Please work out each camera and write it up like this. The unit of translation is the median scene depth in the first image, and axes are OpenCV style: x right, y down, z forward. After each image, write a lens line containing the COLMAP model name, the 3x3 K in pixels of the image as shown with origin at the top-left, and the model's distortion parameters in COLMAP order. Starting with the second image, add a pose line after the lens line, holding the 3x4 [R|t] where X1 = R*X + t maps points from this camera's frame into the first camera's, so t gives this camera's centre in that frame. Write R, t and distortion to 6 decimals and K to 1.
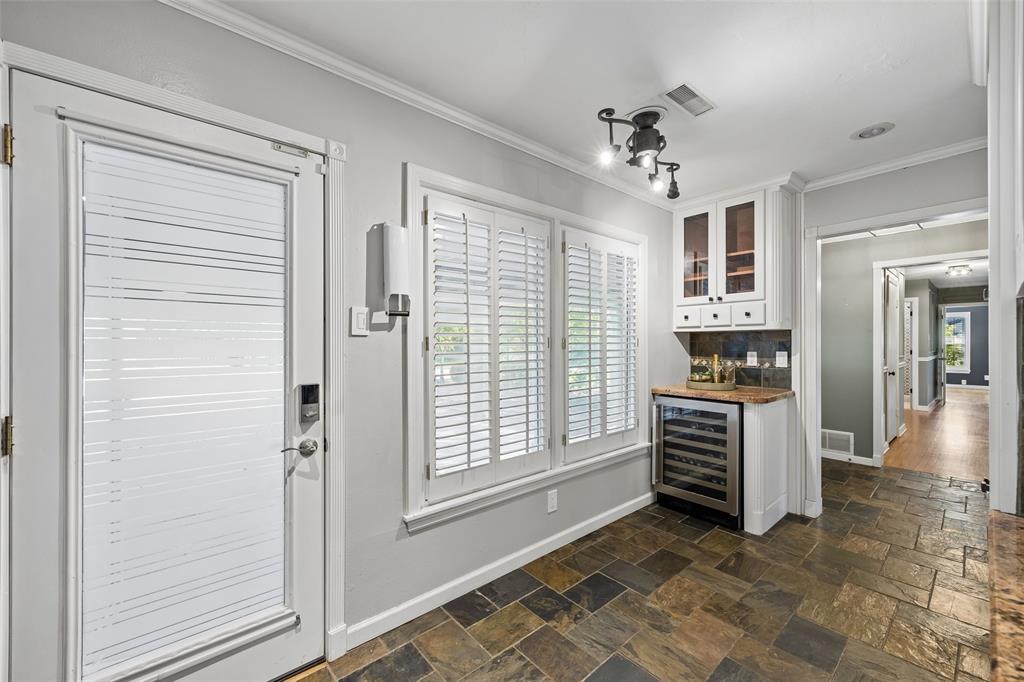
lens RADIAL K [[406.6, 0, 509.9], [0, 406.6, 342.5], [0, 0, 1]] dist [0.004157, -0.000576]
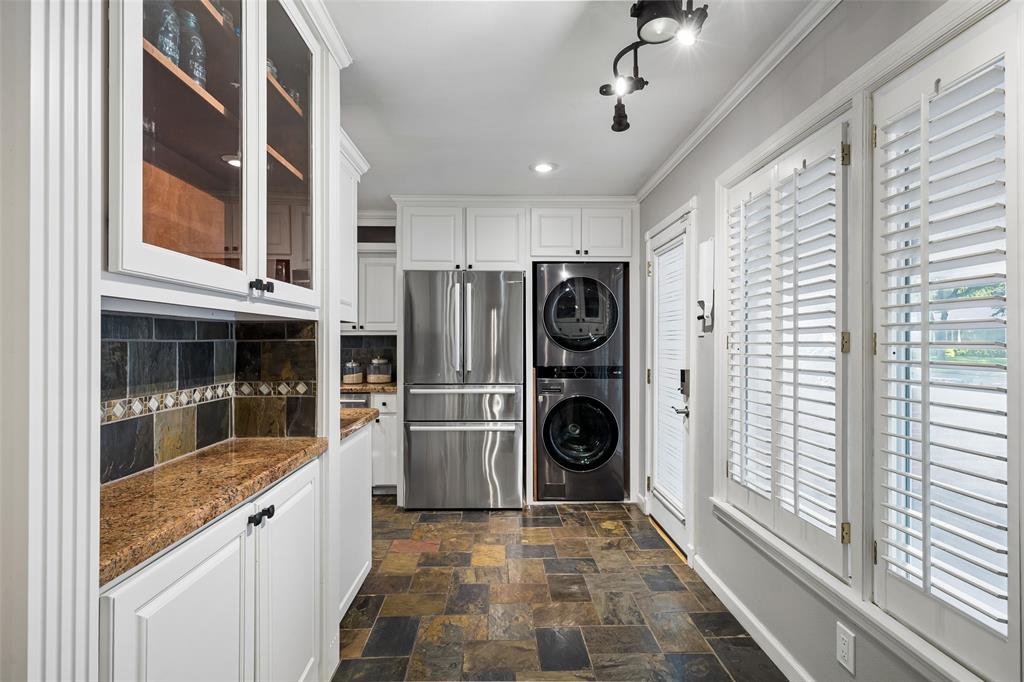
lens RADIAL K [[533.2, 0, 513.9], [0, 533.2, 339.6], [0, 0, 1]] dist [0.000308, -0.000024]
pose [[-0.626969, 0.004848, -0.779029, 0.724923], [0.008284, 0.999966, -0.000444, -0.005599], [0.779000, -0.006732, -0.626987, 0.885952]]
